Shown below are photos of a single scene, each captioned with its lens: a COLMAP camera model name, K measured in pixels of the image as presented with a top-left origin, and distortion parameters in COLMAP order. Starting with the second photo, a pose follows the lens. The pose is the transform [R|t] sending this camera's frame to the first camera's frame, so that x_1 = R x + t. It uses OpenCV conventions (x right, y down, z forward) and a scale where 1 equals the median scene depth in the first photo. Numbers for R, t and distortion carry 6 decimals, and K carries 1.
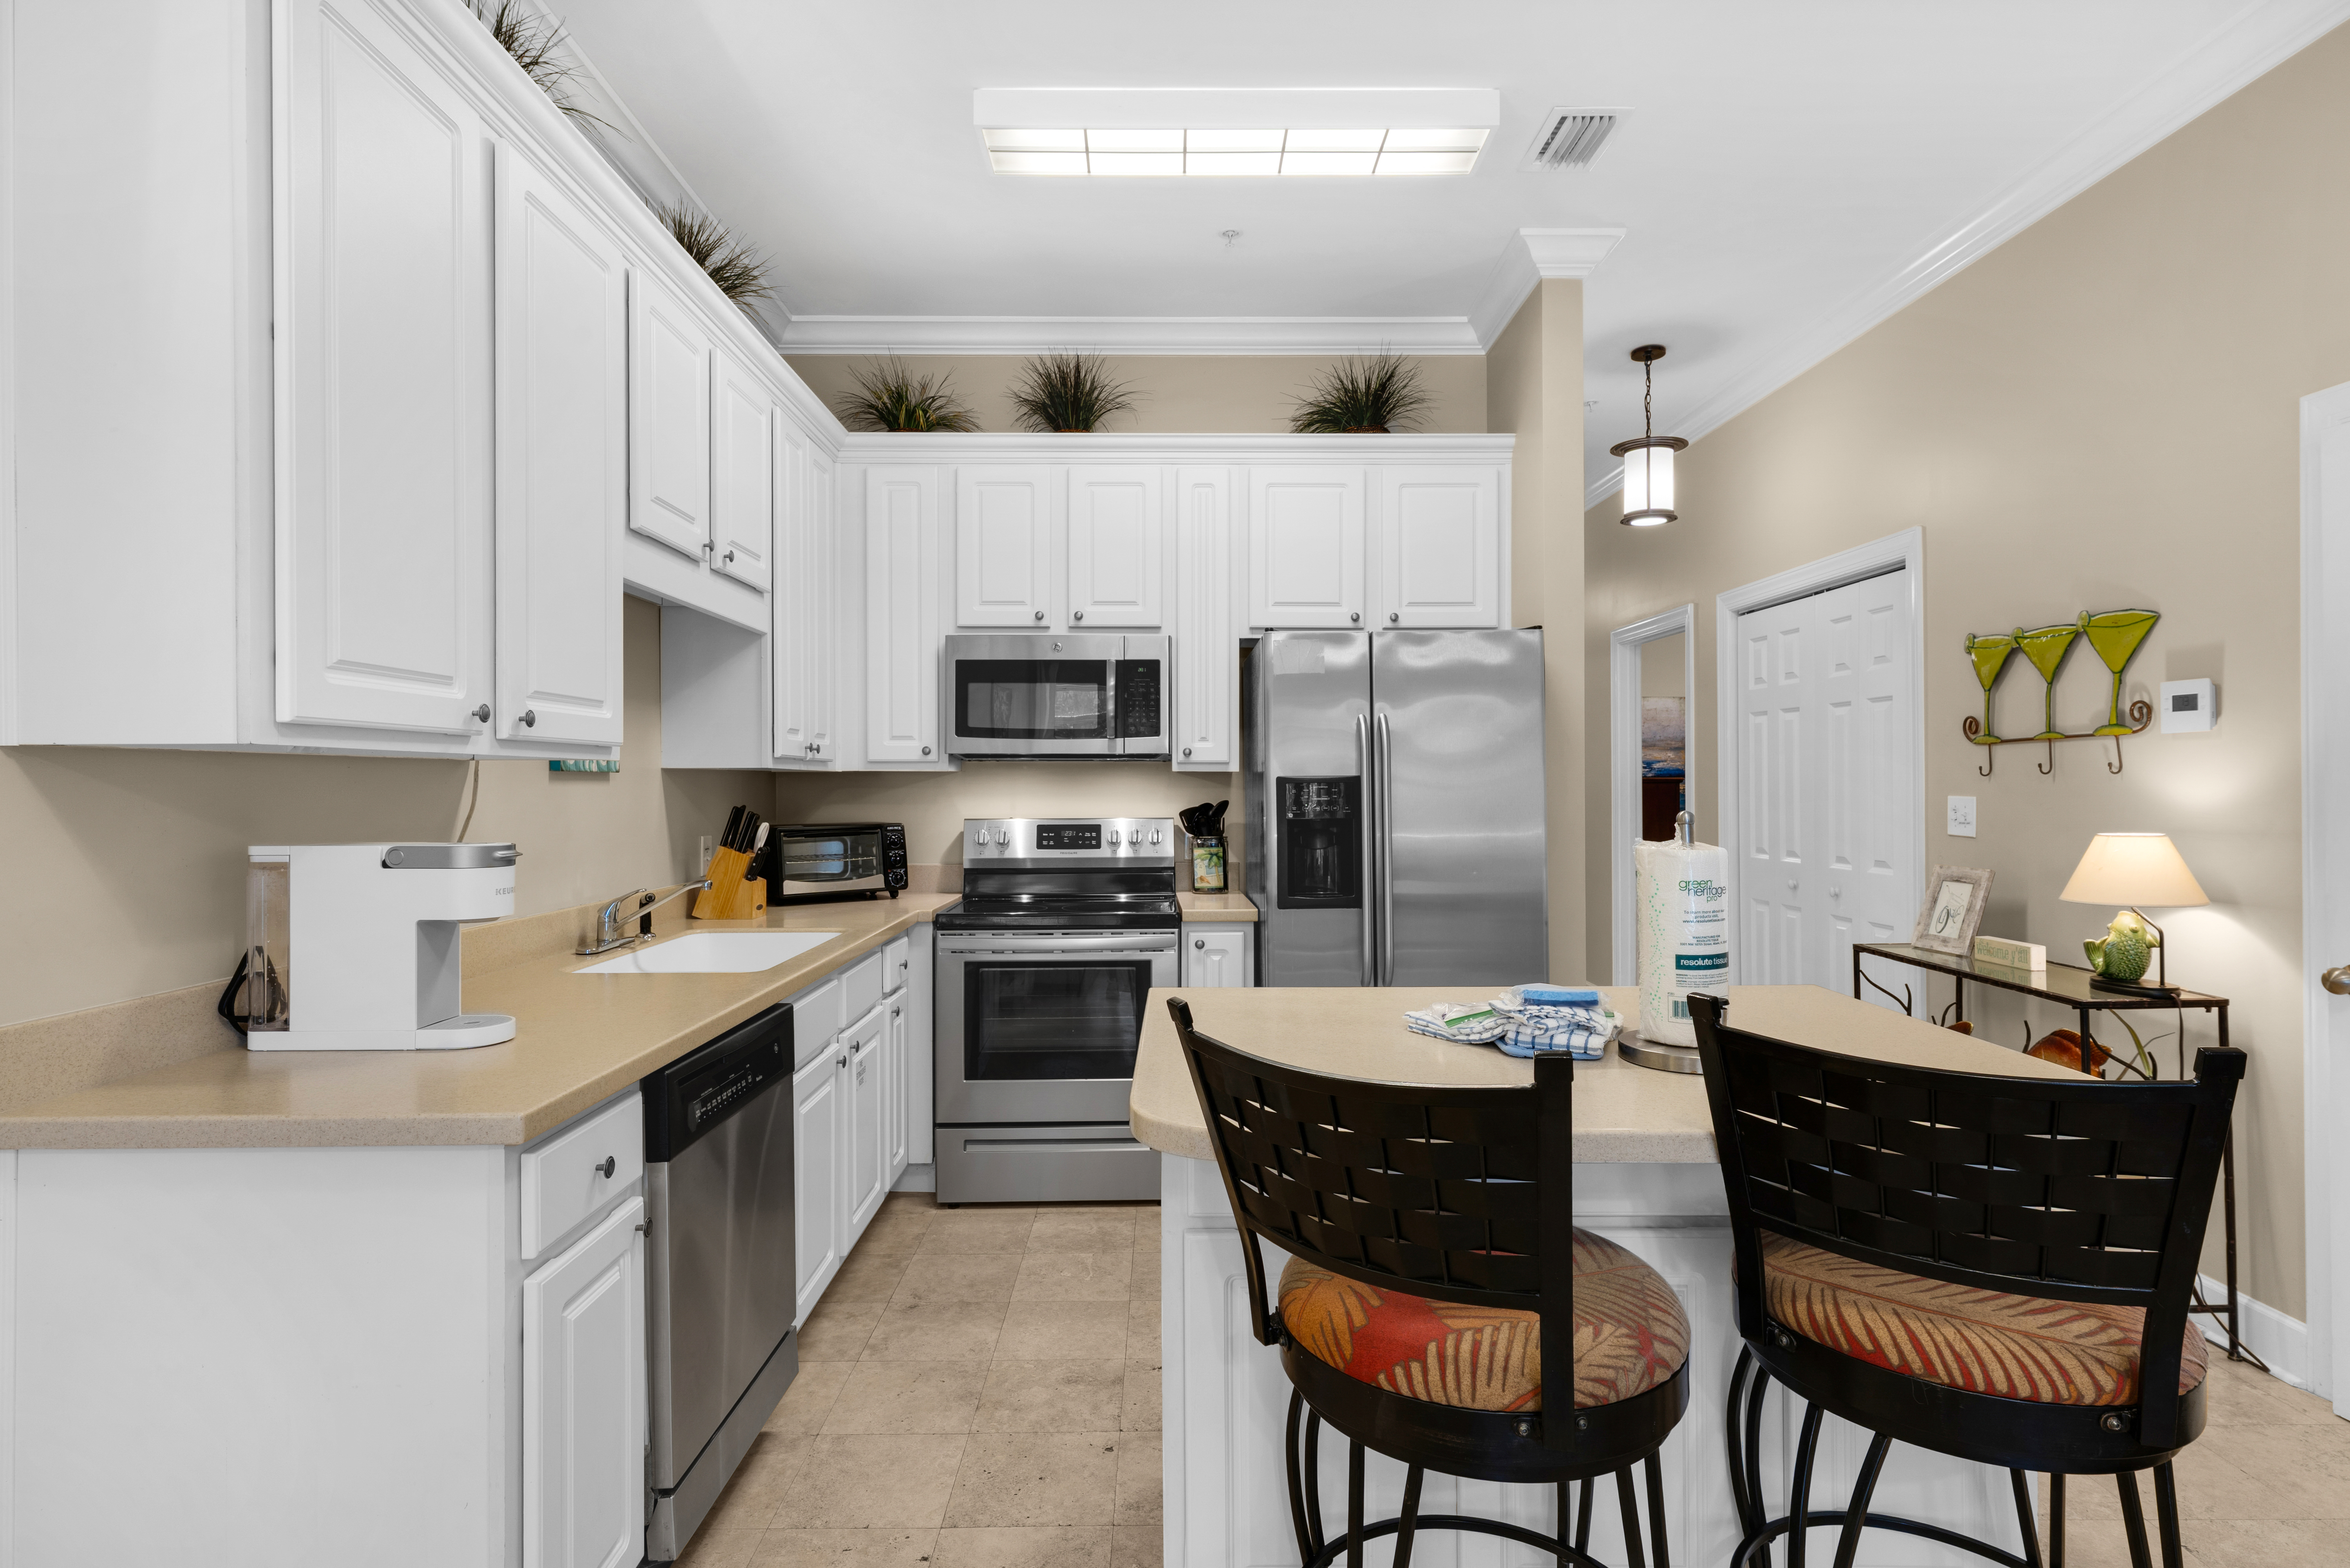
lens RADIAL K [[1195.9, 0, 1175.0], [0, 1195.9, 784.0], [0, 0, 1]] dist [-0.000291, 0.000351]
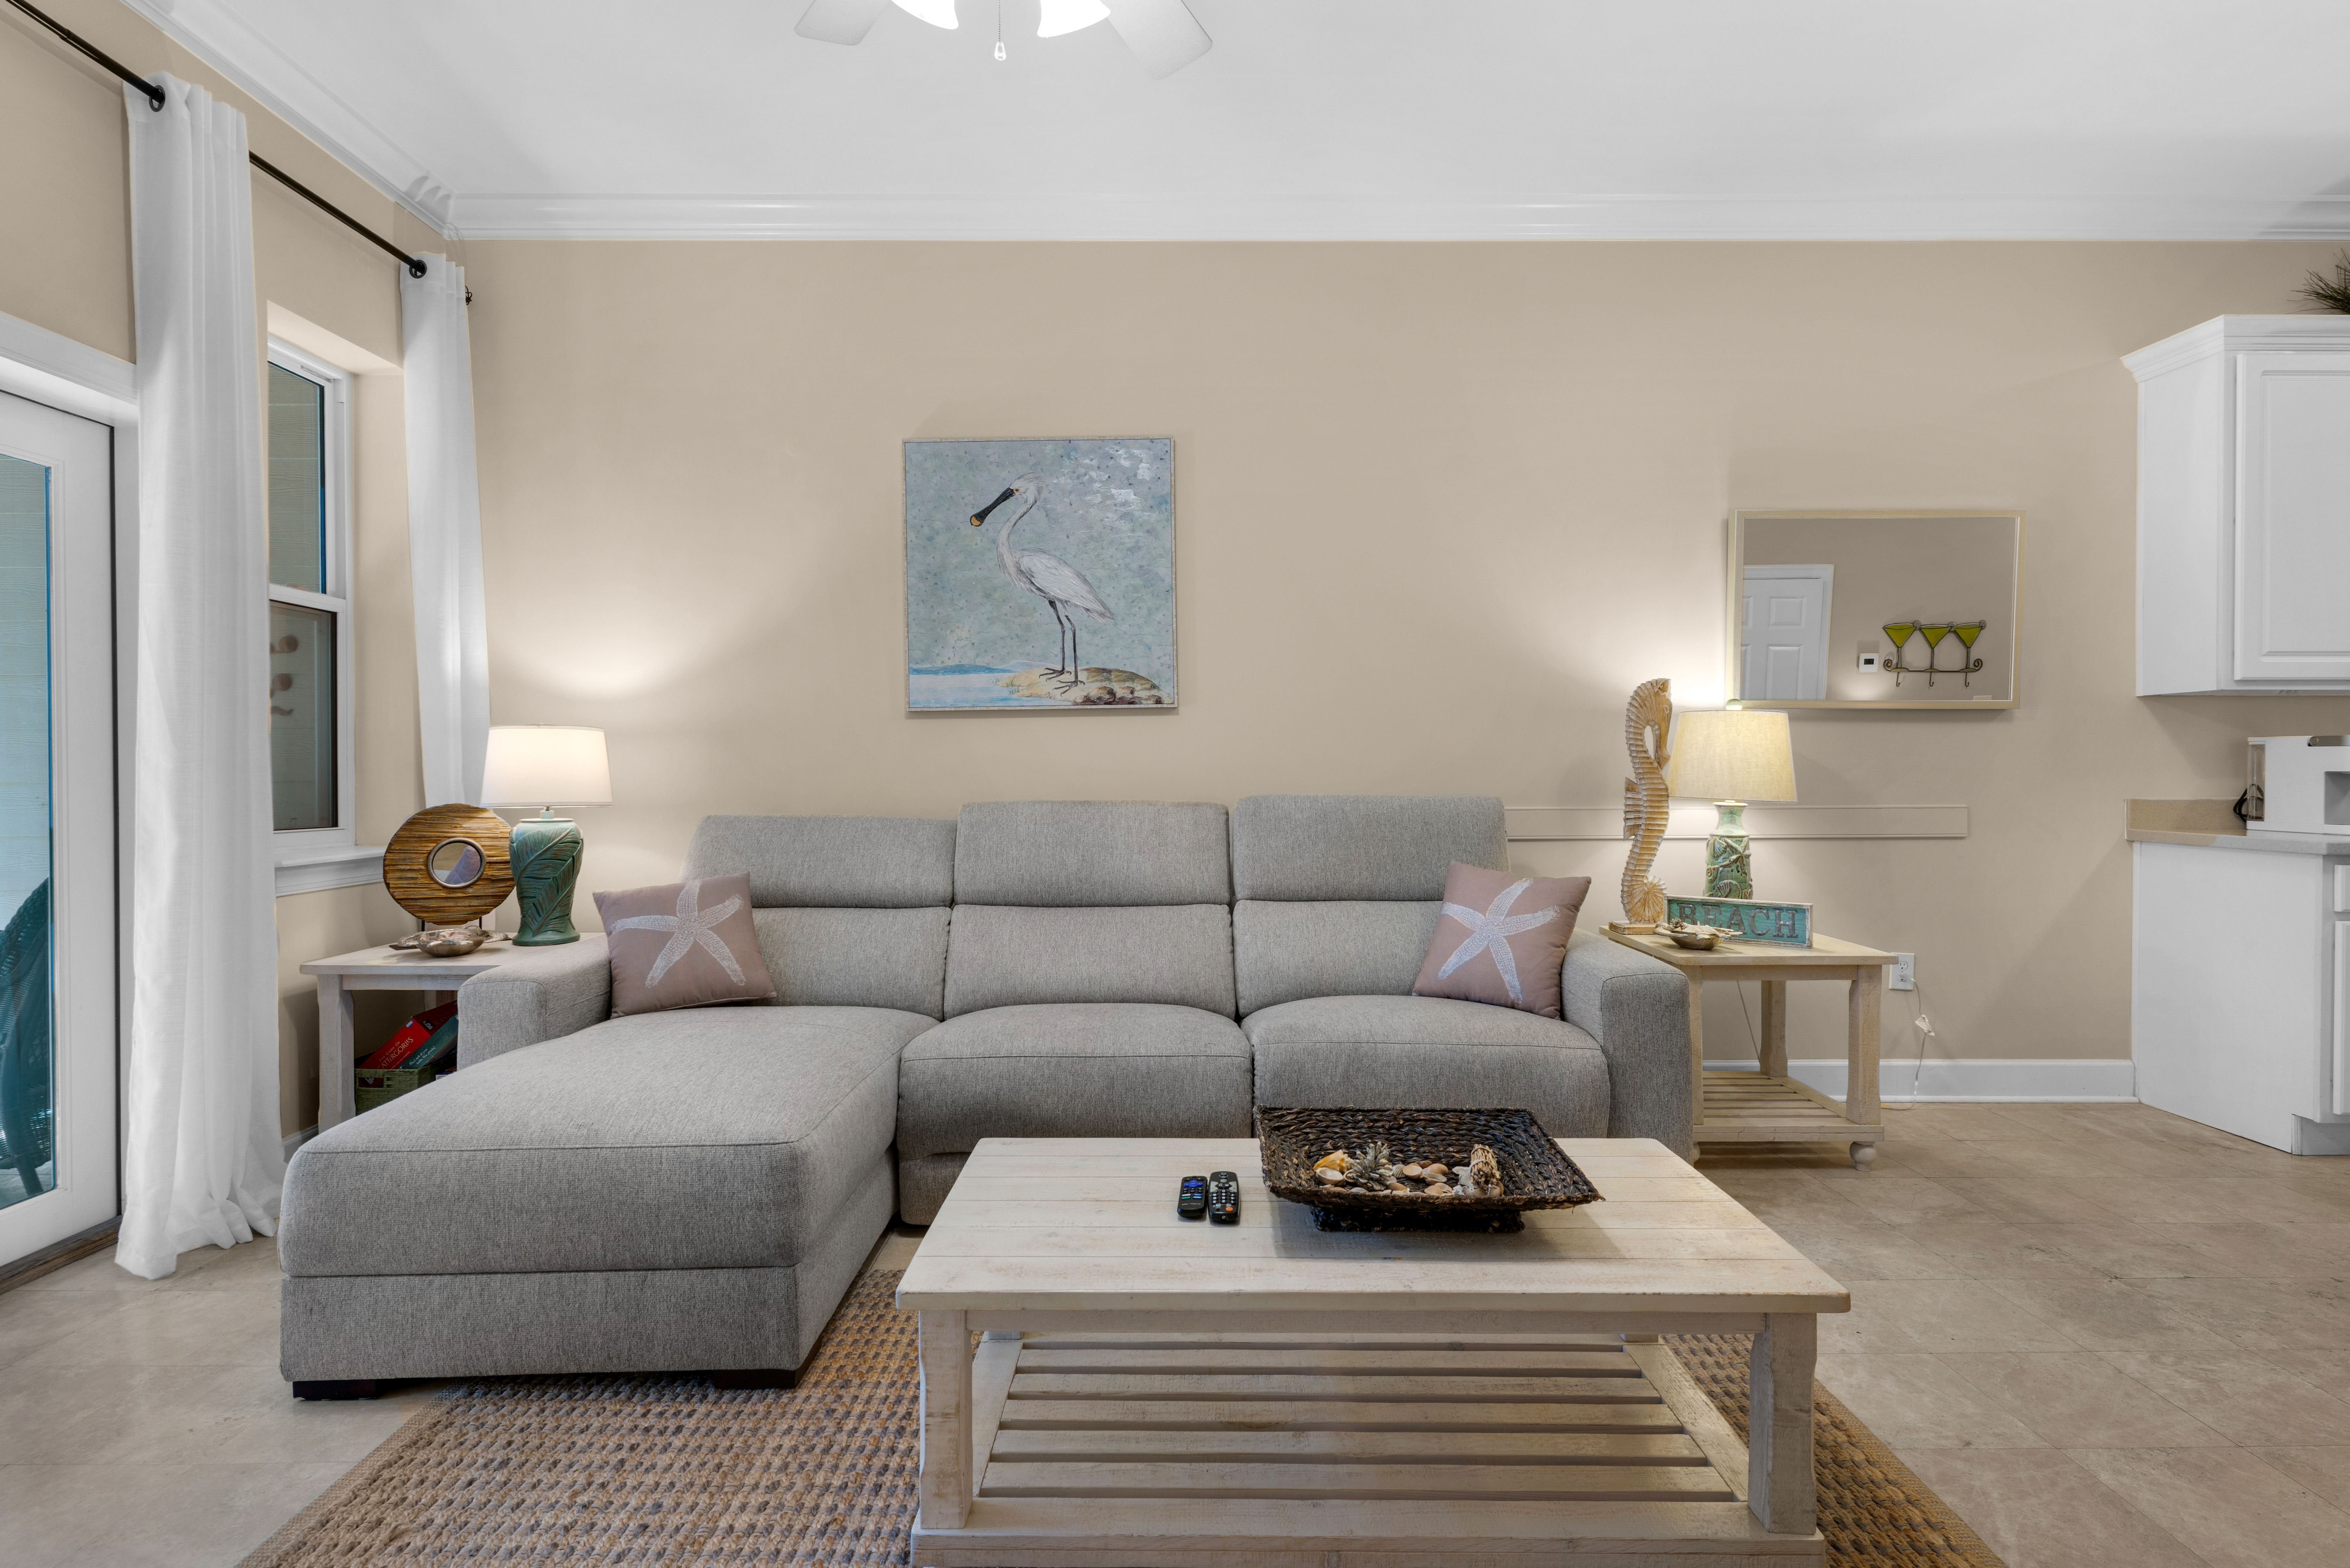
lens RADIAL K [[1128.3, 0, 1177.7], [0, 1128.3, 781.2], [0, 0, 1]] dist [0.000910, -0.000244]
pose [[0.004564, 0.013151, -0.999903, 0.589590], [0.001895, 0.999912, 0.013160, 0.045944], [0.999988, -0.001955, 0.004539, -0.446569]]
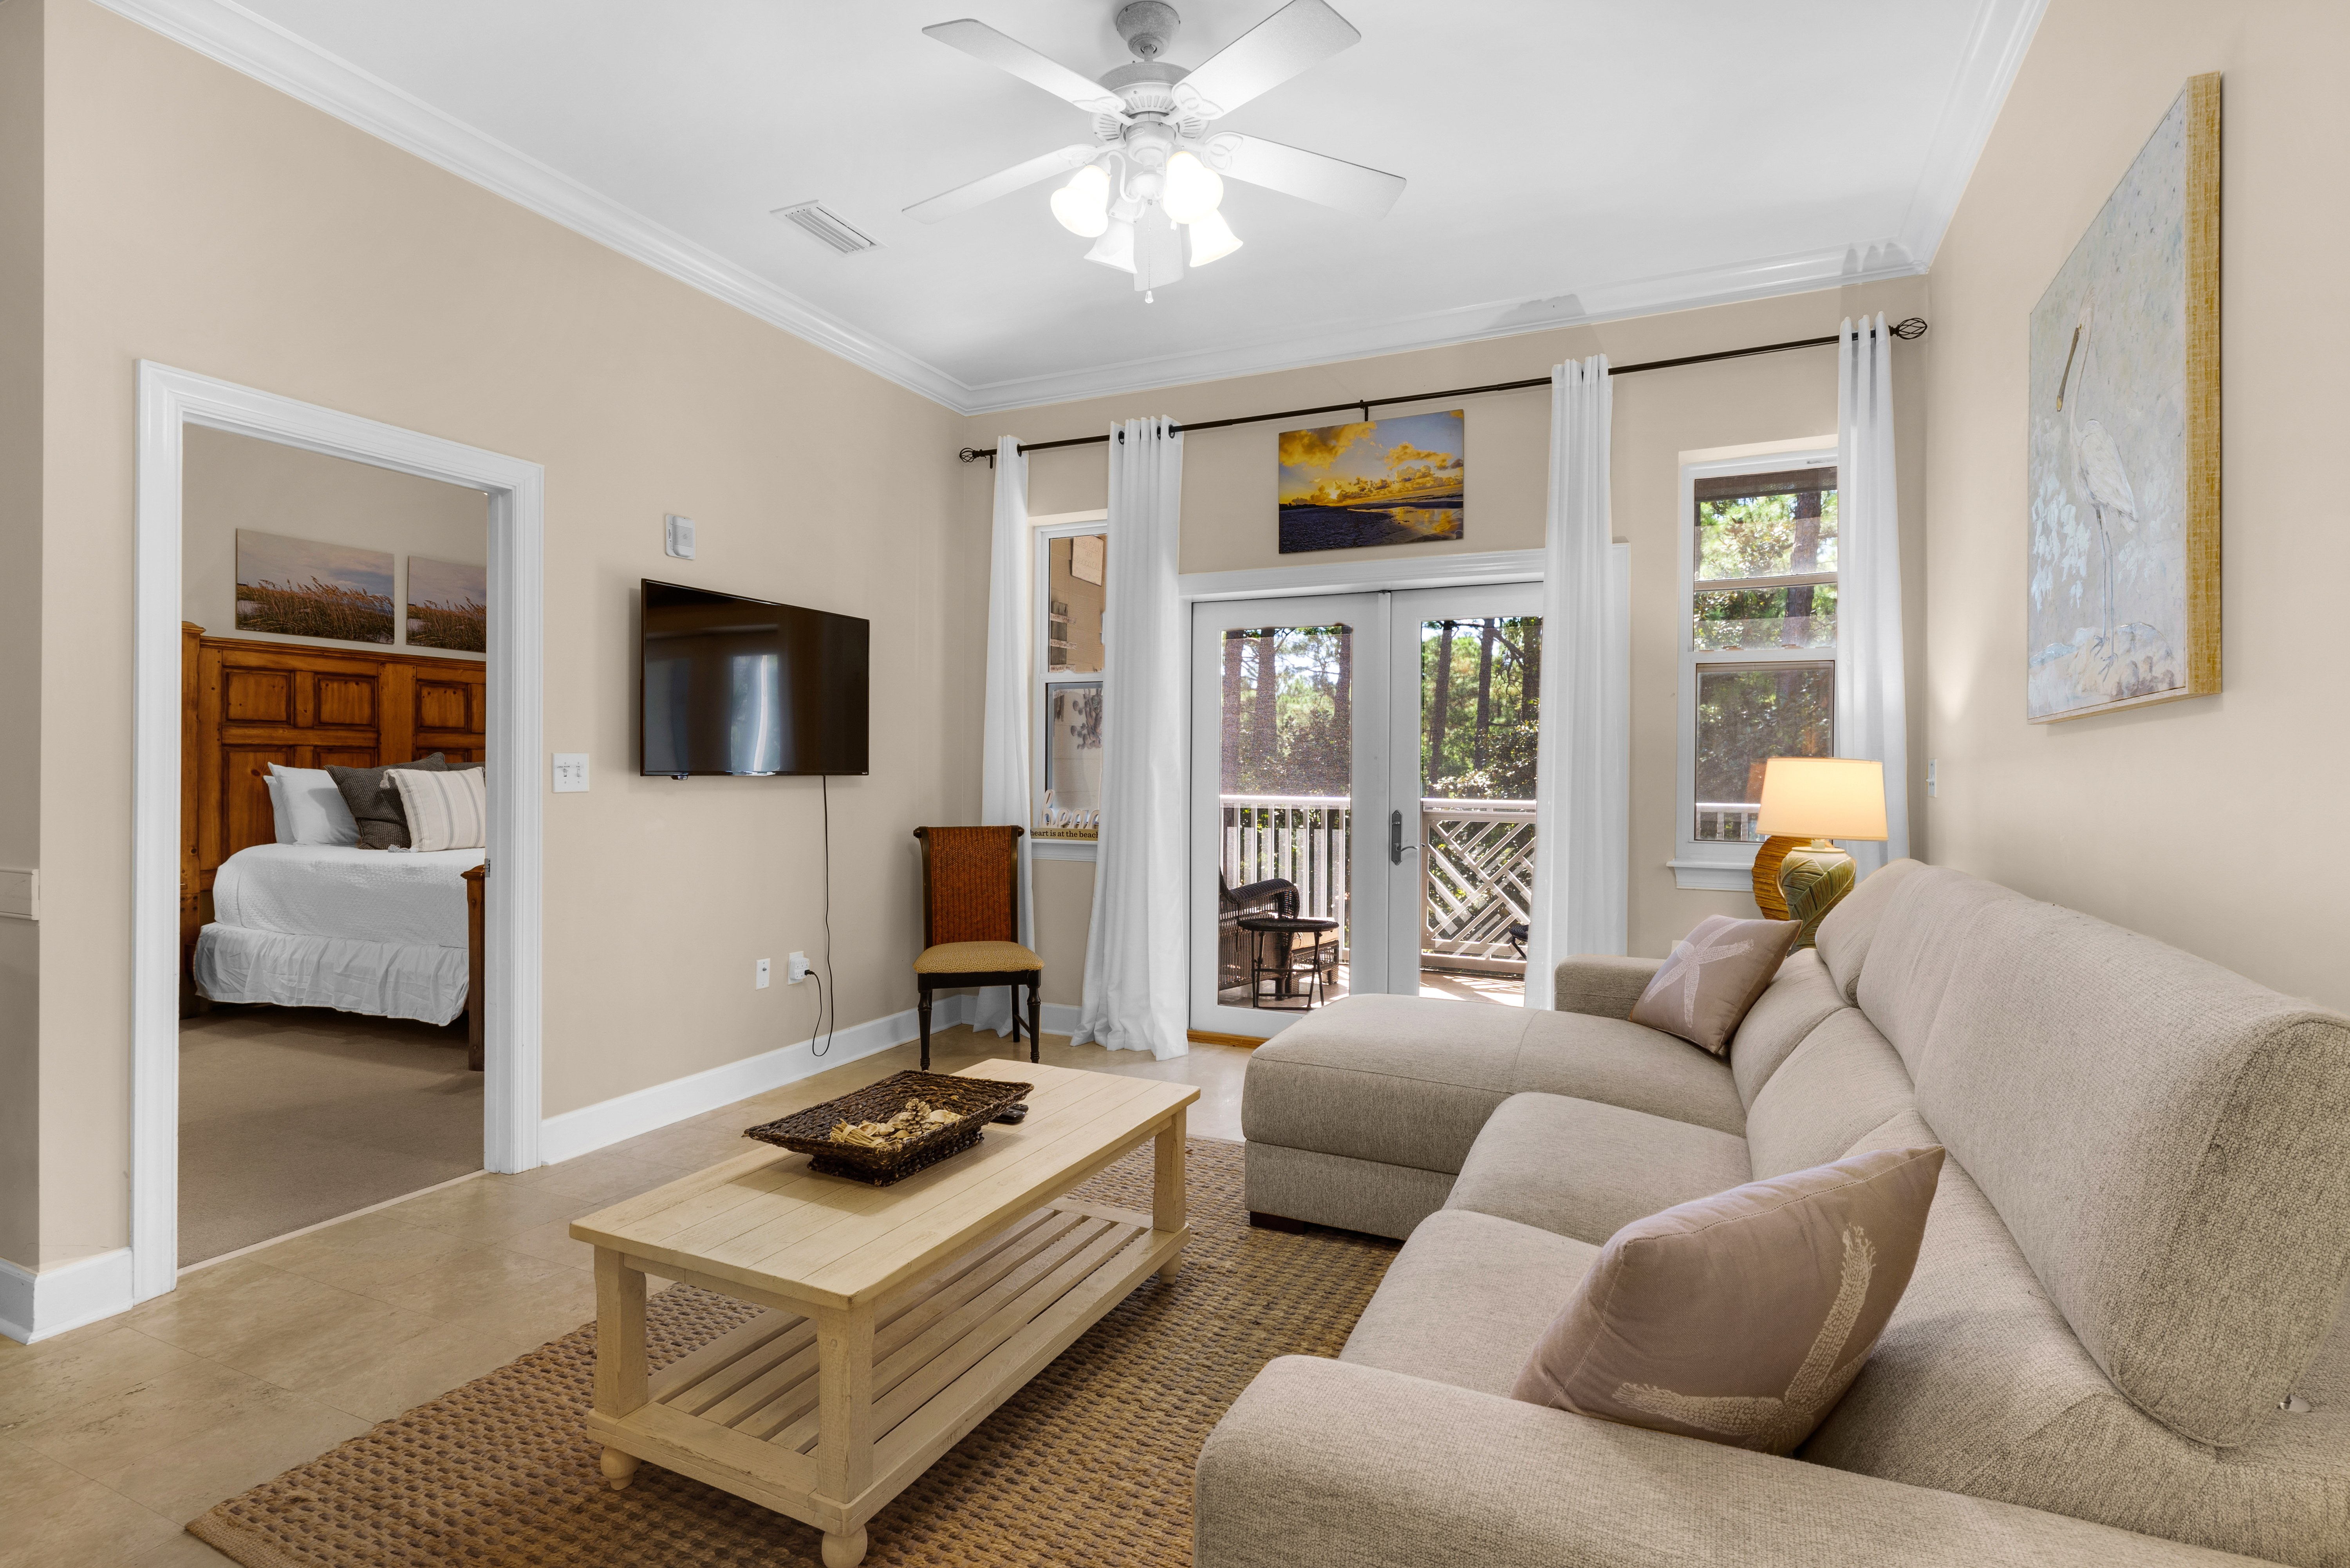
lens RADIAL K [[1145.6, 0, 1173.1], [0, 1145.6, 774.3], [0, 0, 1]] dist [0.000266, -0.000154]
pose [[-0.906035, -0.001754, 0.423200, -0.190638], [-0.000770, 0.999997, 0.002495, 0.025401], [-0.423203, 0.001935, -0.906033, 0.091207]]
